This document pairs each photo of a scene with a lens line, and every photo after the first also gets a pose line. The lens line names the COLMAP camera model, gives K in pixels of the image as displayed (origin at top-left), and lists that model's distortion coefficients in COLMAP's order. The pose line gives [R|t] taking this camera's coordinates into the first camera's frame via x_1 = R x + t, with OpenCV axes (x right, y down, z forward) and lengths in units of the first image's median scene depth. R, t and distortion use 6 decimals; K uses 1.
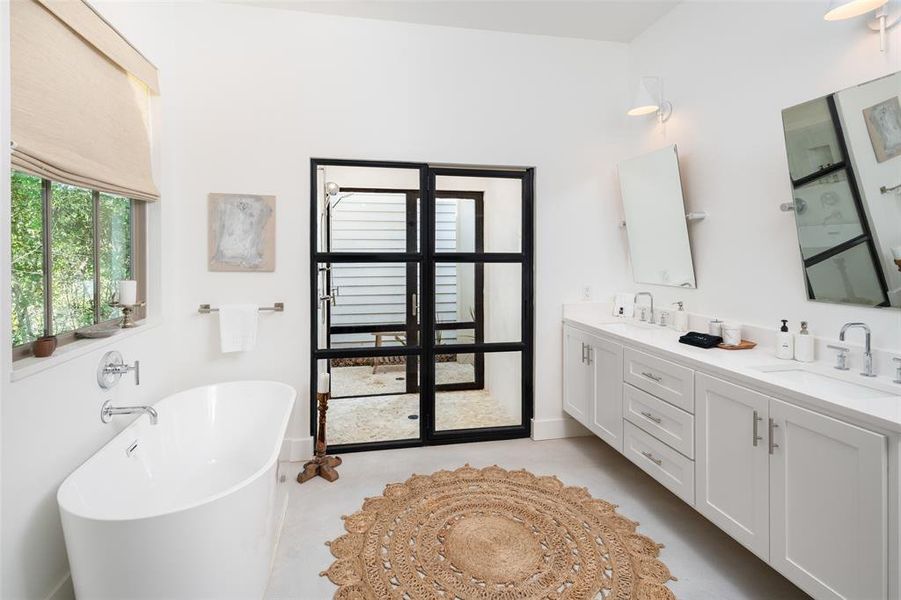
lens RADIAL K [[436.9, 0, 446.1], [0, 436.9, 268.4], [0, 0, 1]] dist [0.001412, -0.000475]
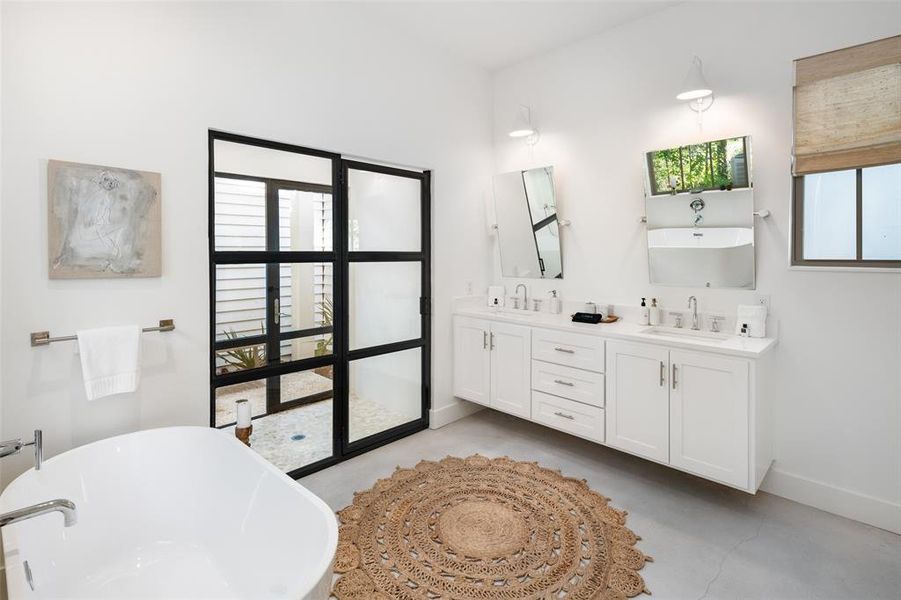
lens RADIAL K [[436.9, 0, 446.1], [0, 436.9, 268.4], [0, 0, 1]] dist [0.001412, -0.000475]
pose [[0.823596, -0.021932, 0.566753, -0.417941], [0.020192, 0.999752, 0.009346, -0.005022], [-0.566818, 0.003747, 0.823834, 0.130018]]
